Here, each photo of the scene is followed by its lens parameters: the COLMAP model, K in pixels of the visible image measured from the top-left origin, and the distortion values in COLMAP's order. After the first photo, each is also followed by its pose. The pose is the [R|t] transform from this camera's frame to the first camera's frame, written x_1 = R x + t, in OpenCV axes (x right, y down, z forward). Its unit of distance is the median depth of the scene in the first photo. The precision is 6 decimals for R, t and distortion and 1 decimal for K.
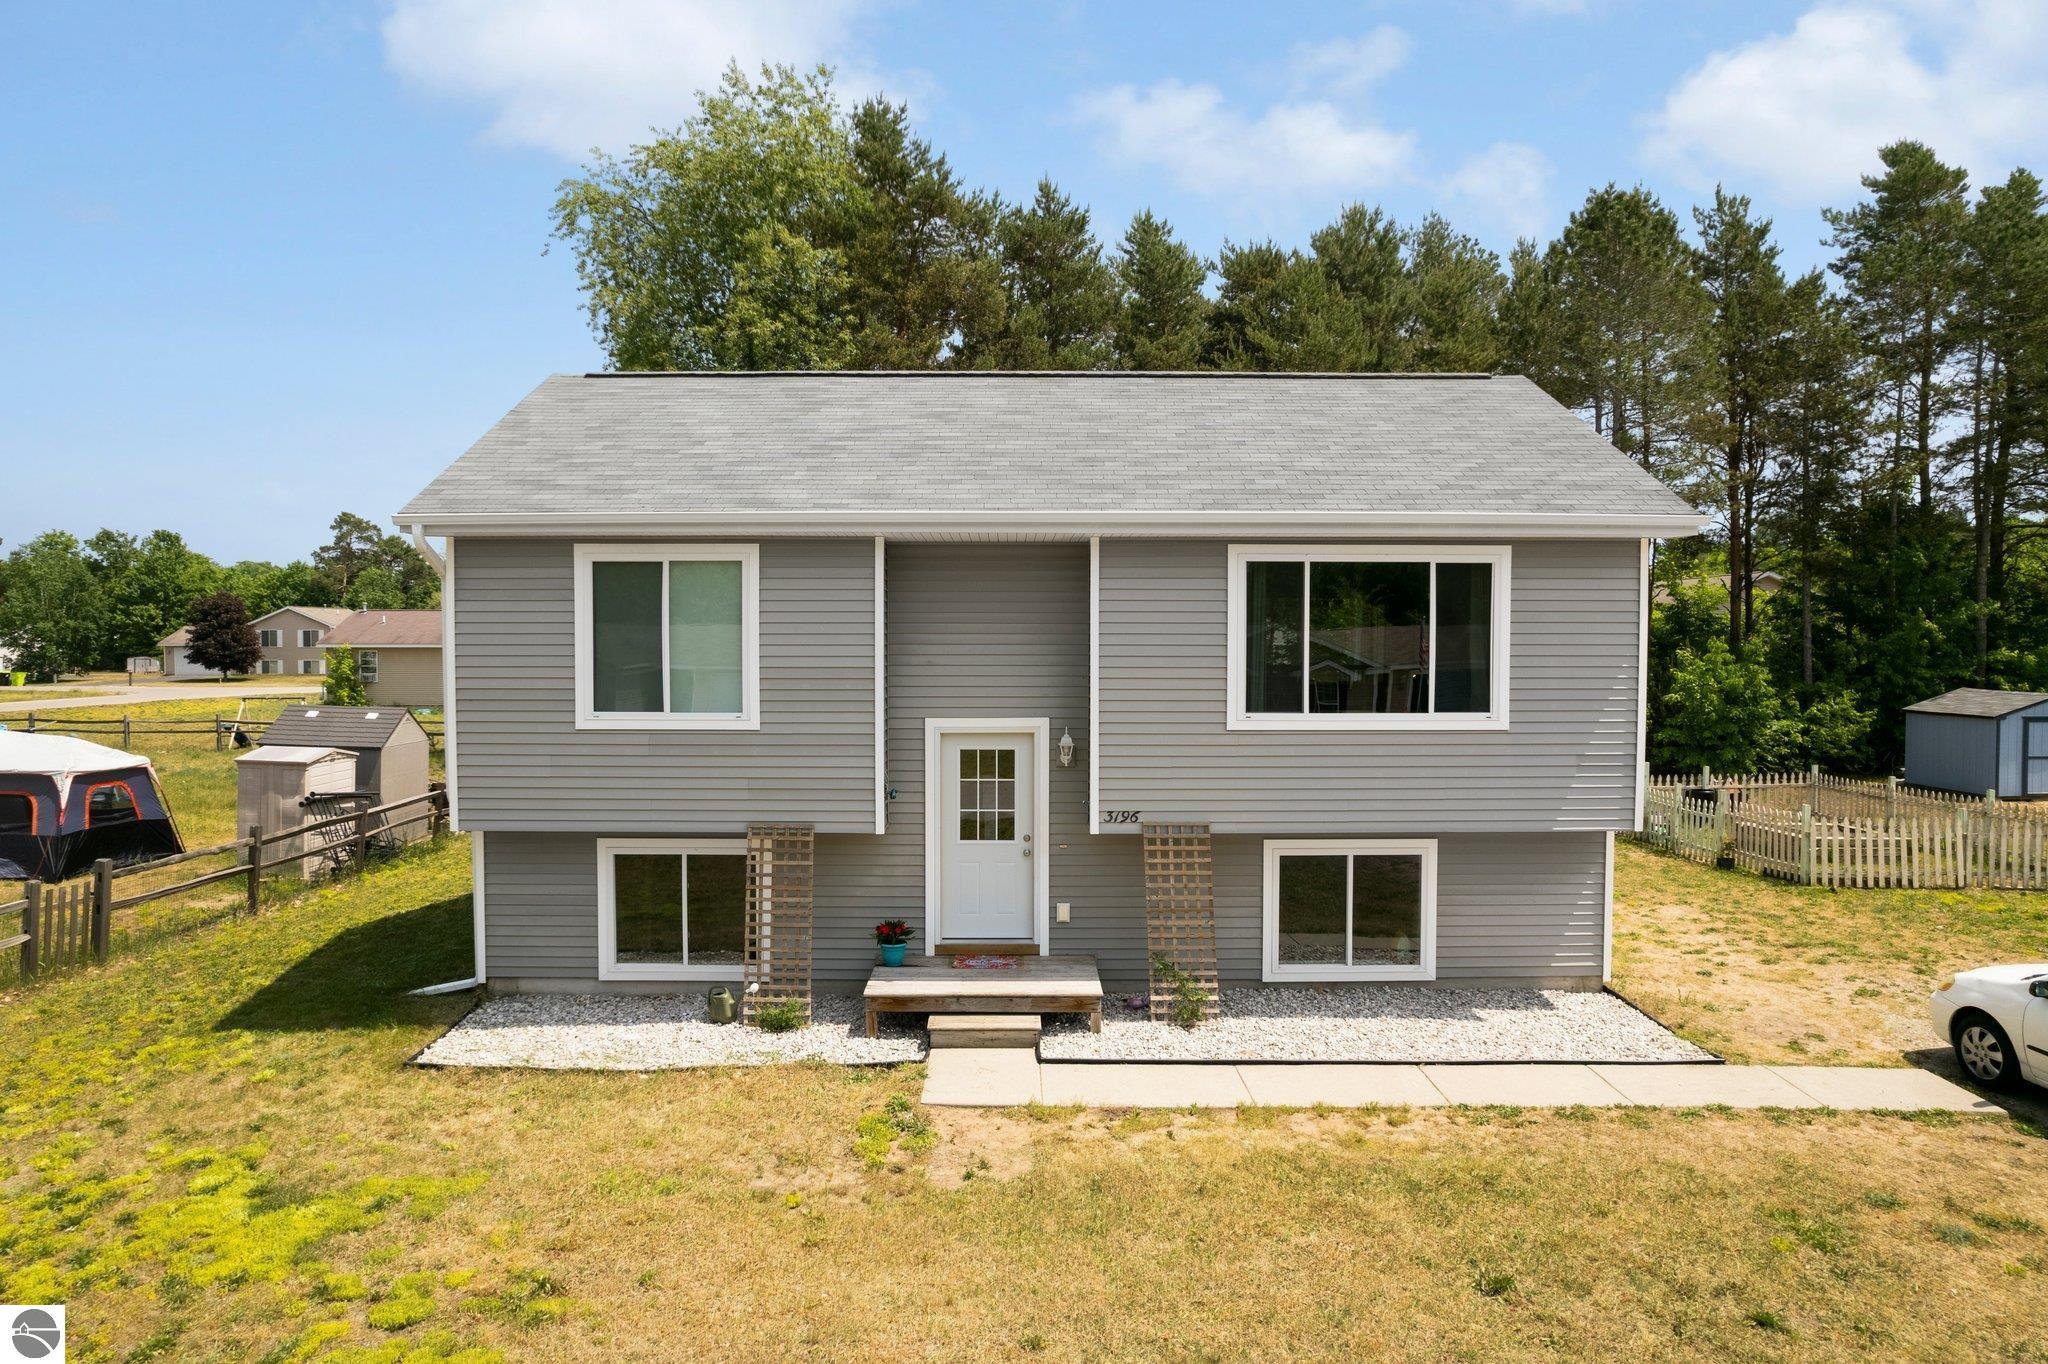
lens RADIAL K [[1296.3, 0, 1020.6], [0, 1296.3, 719.5], [0, 0, 1]] dist [-0.066533, 0.059939]
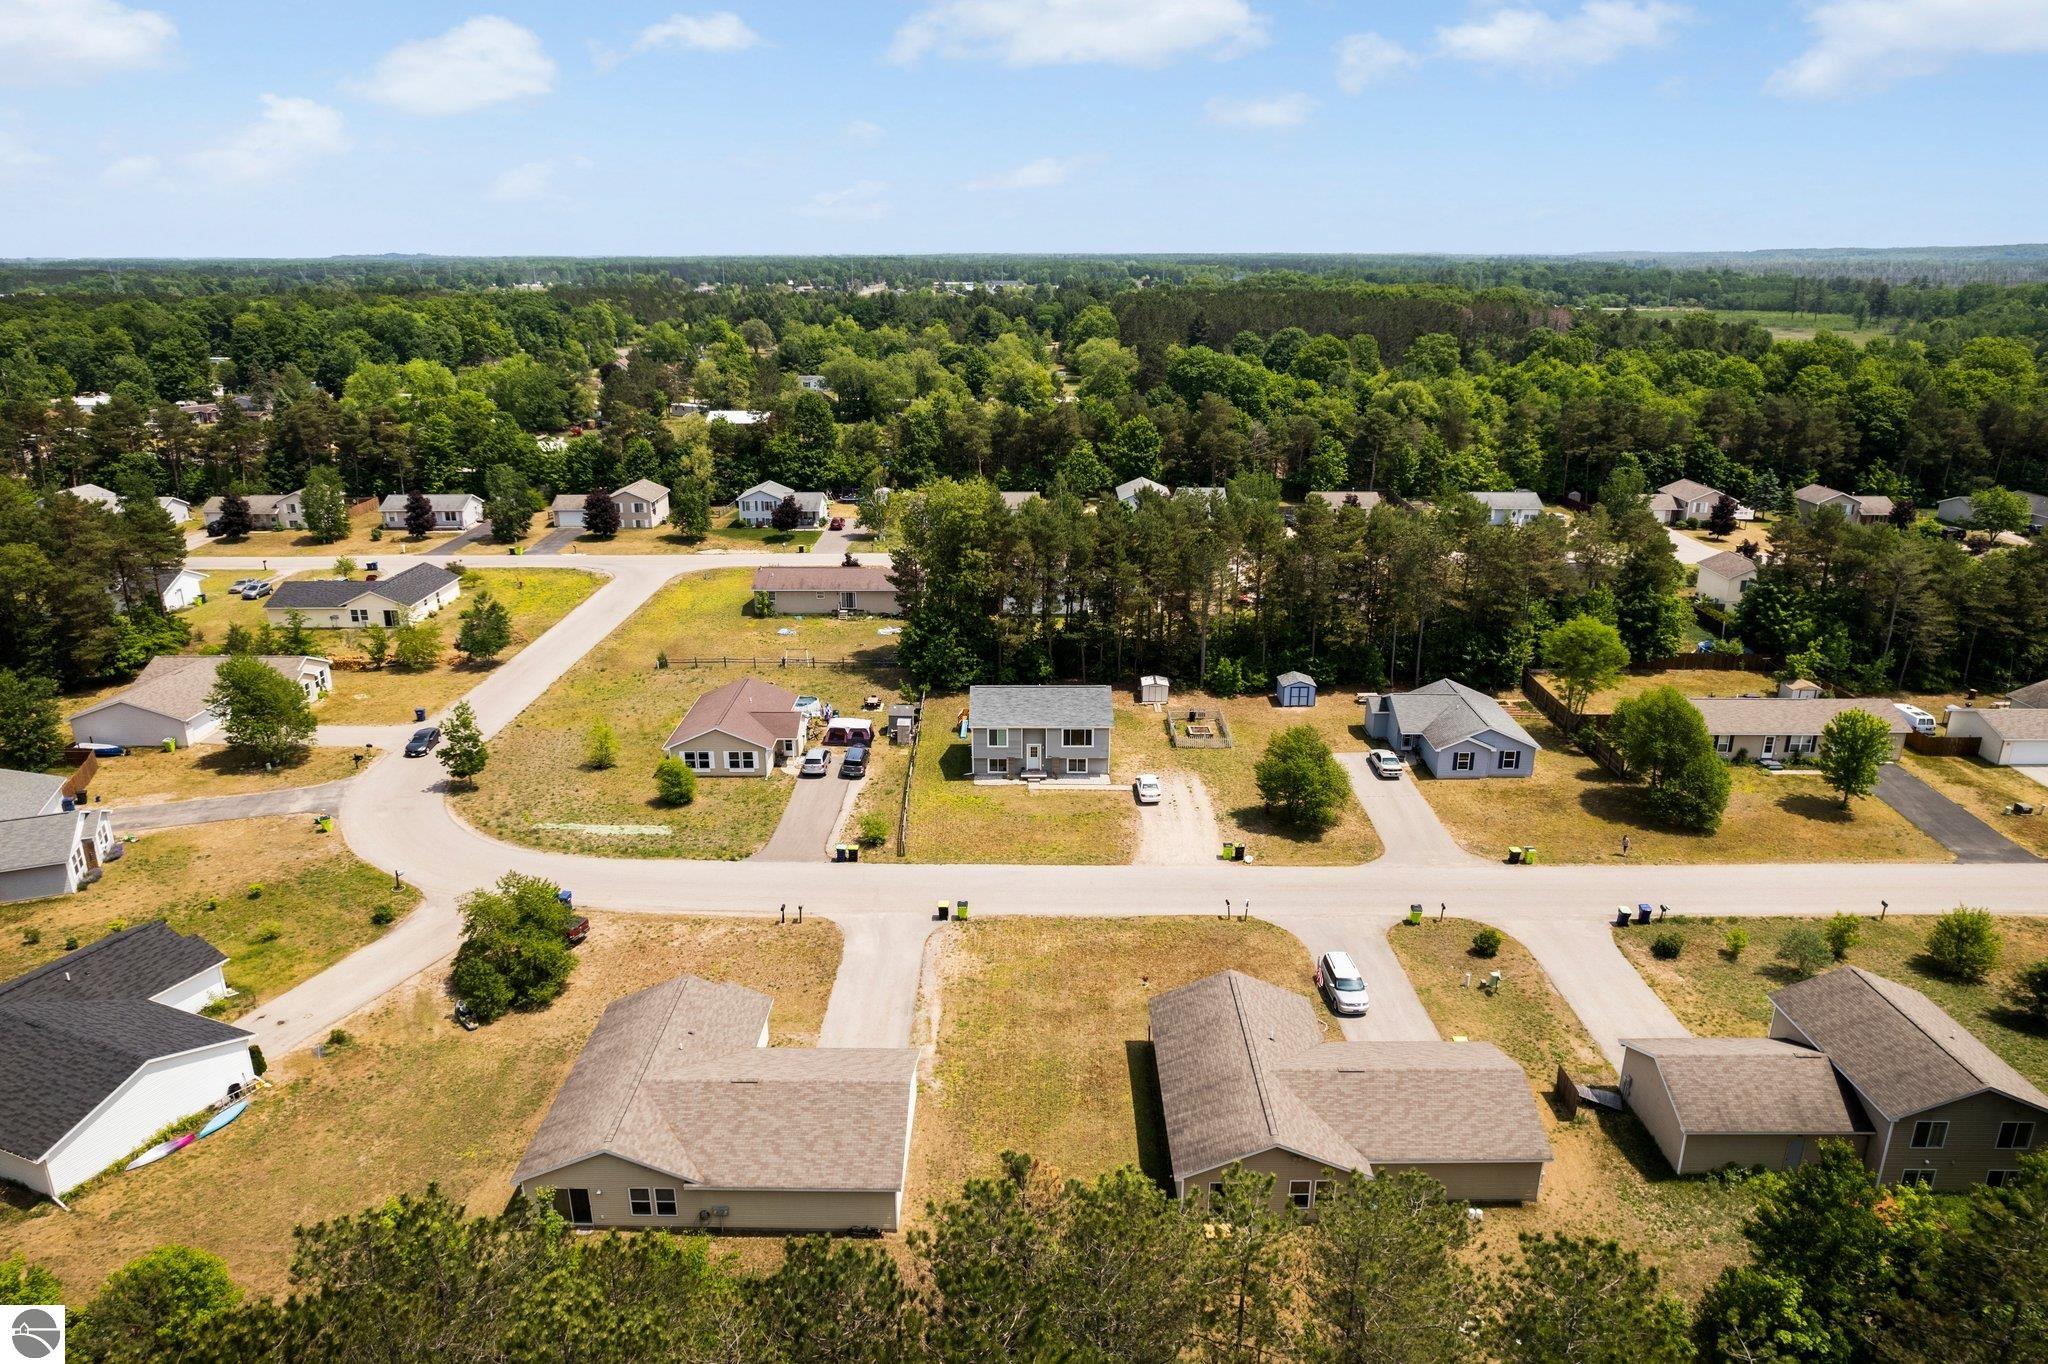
lens RADIAL K [[1307.5, 0, 1027.5], [0, 1307.5, 705.3], [0, 0, 1]] dist [-0.076523, 0.061215]
pose [[0.999951, 0.001013, -0.009874, 0.015779], [0.001695, 0.962731, 0.270455, -2.521442], [0.009780, -0.270458, 0.962682, -7.063952]]
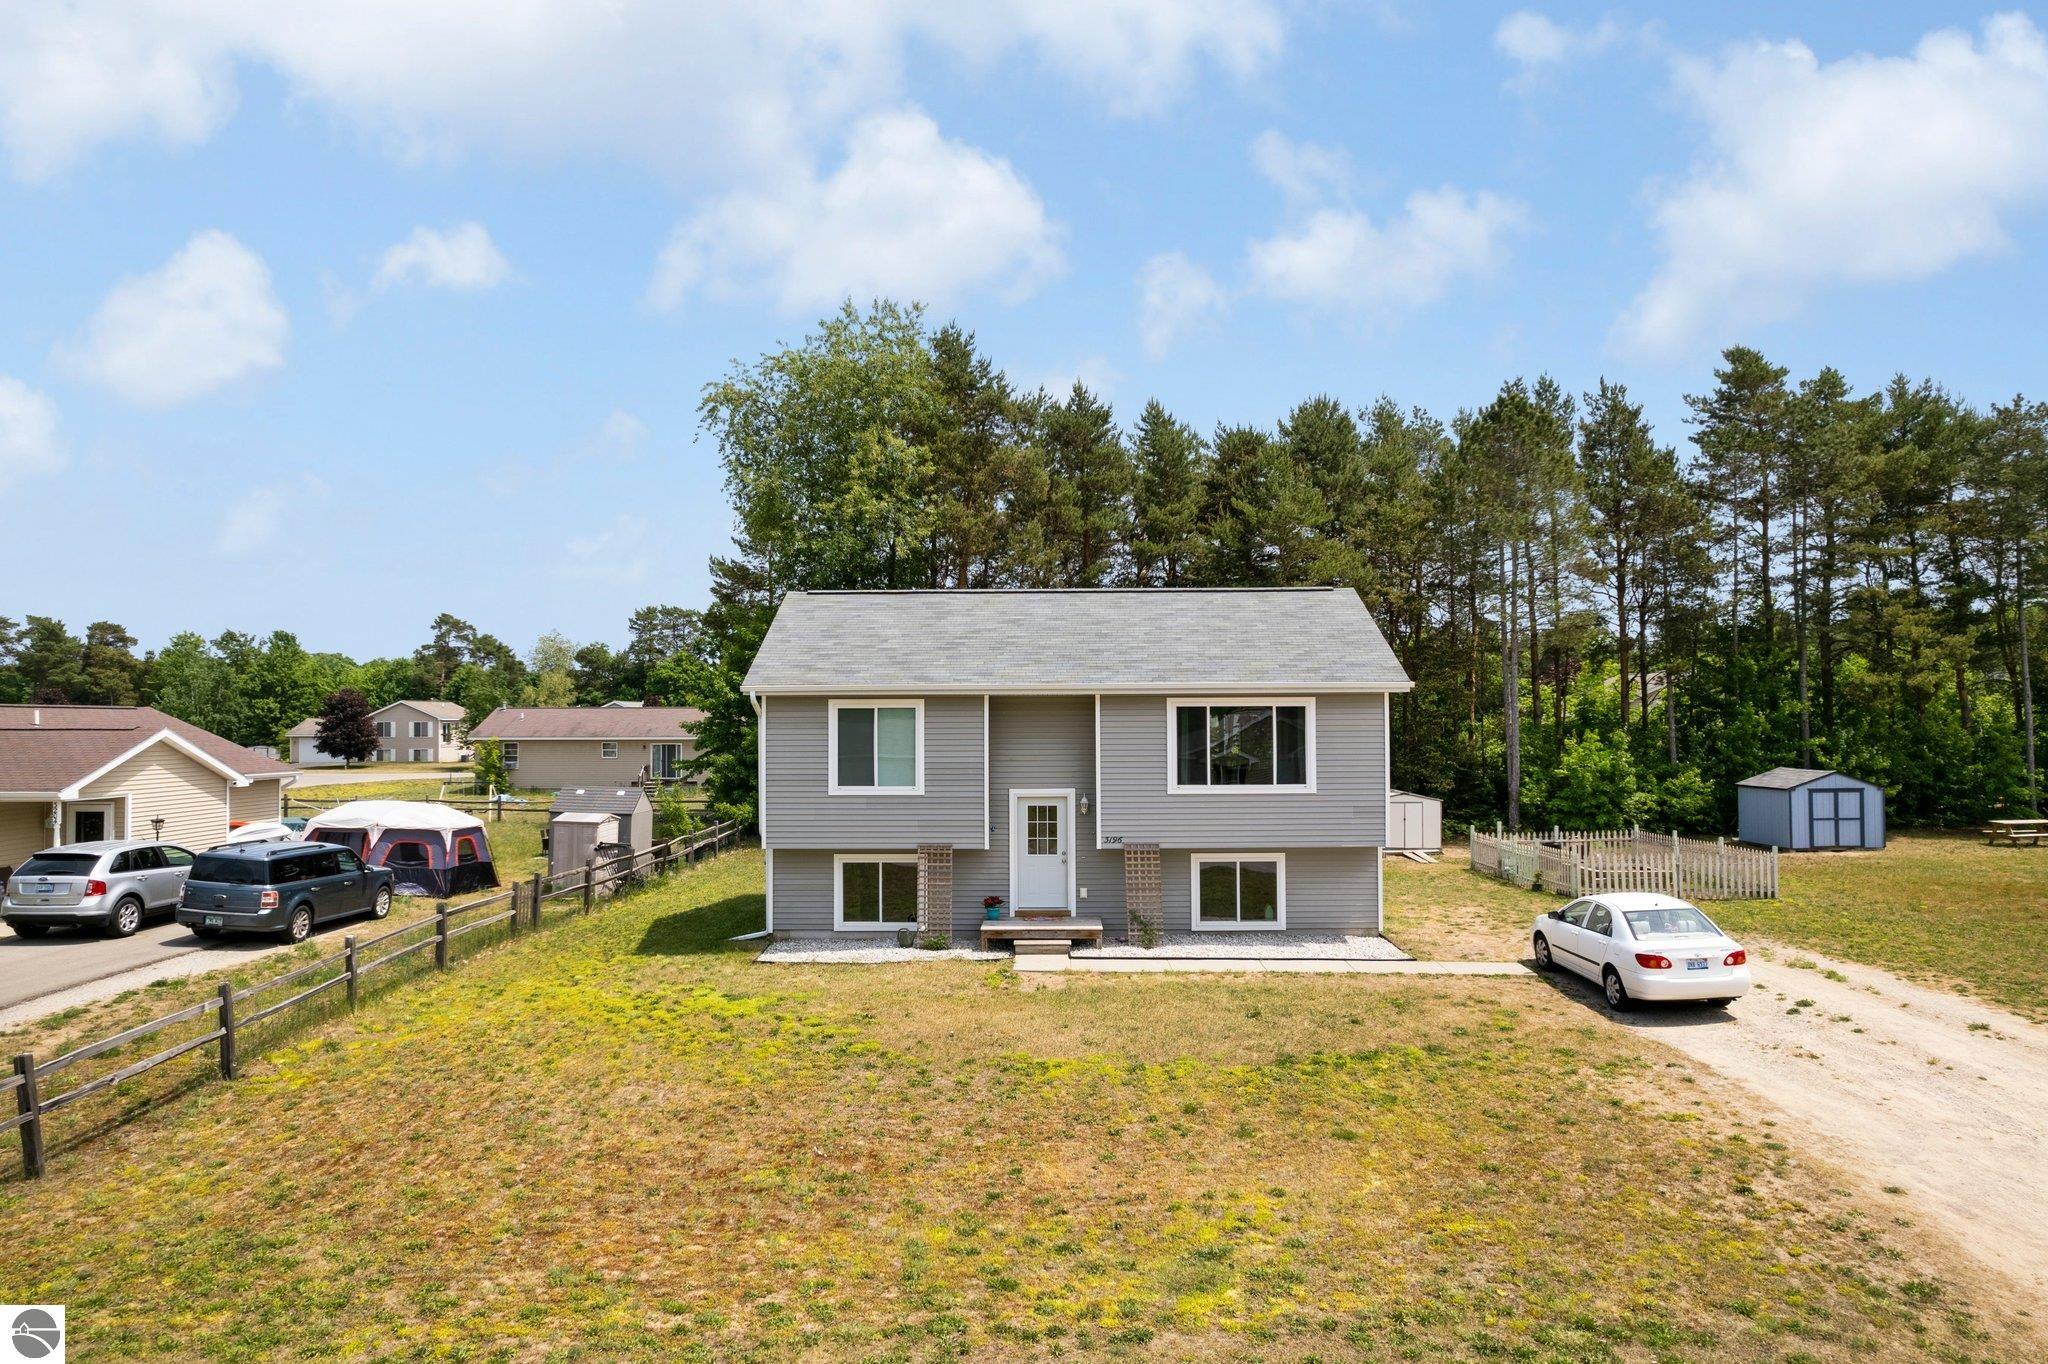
lens RADIAL K [[1307.5, 0, 1027.5], [0, 1307.5, 705.3], [0, 0, 1]] dist [-0.076523, 0.061215]
pose [[0.999617, -0.006184, -0.026968, 0.004749], [0.004130, 0.997132, -0.075572, 0.020949], [0.027358, 0.075432, 0.996776, -0.891495]]
